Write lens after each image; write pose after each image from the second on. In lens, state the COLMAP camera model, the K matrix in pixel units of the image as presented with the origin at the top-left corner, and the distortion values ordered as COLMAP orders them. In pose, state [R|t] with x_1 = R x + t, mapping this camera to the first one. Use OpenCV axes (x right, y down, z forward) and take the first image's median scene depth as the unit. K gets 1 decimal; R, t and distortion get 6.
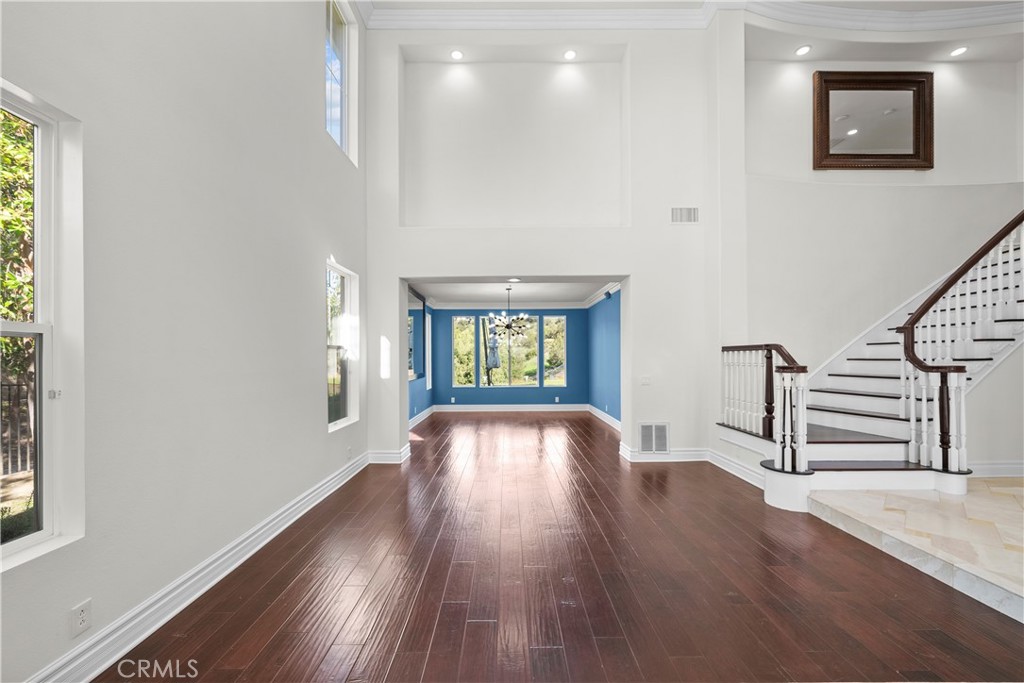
lens RADIAL K [[416.2, 0, 506.8], [0, 416.2, 356.3], [0, 0, 1]] dist [0.000372, -0.000152]
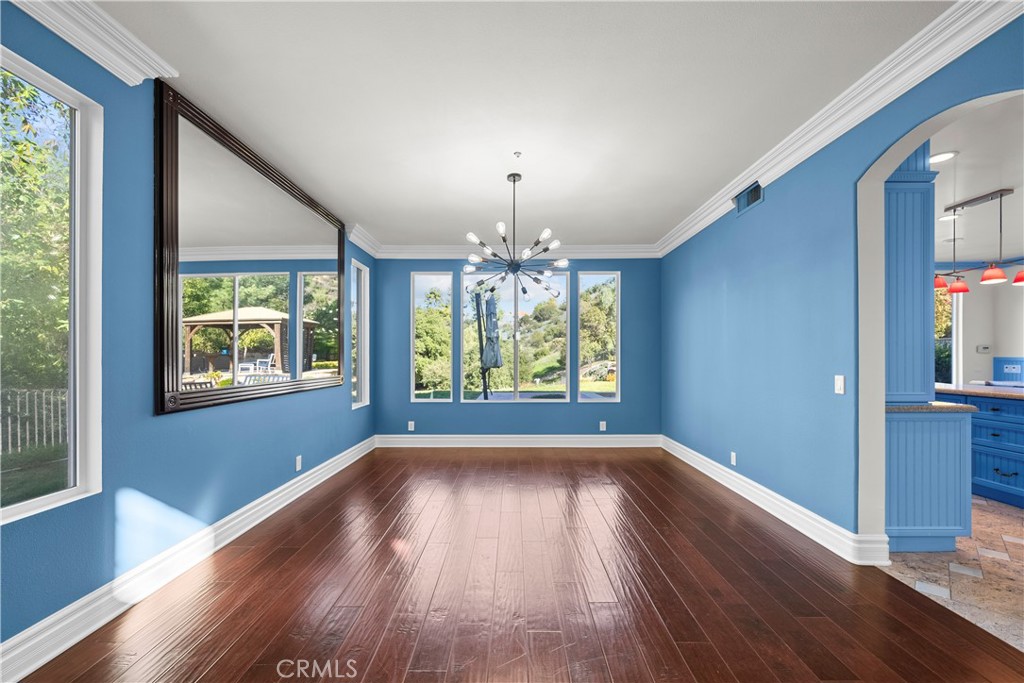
lens RADIAL K [[416.2, 0, 518.5], [0, 416.2, 365.3], [0, 0, 1]] dist [0.000372, -0.000152]
pose [[0.999913, 0.005288, 0.012060, 0.006380], [-0.005520, 0.999799, 0.019286, 0.027507], [-0.011955, -0.019351, 0.999741, 0.836248]]
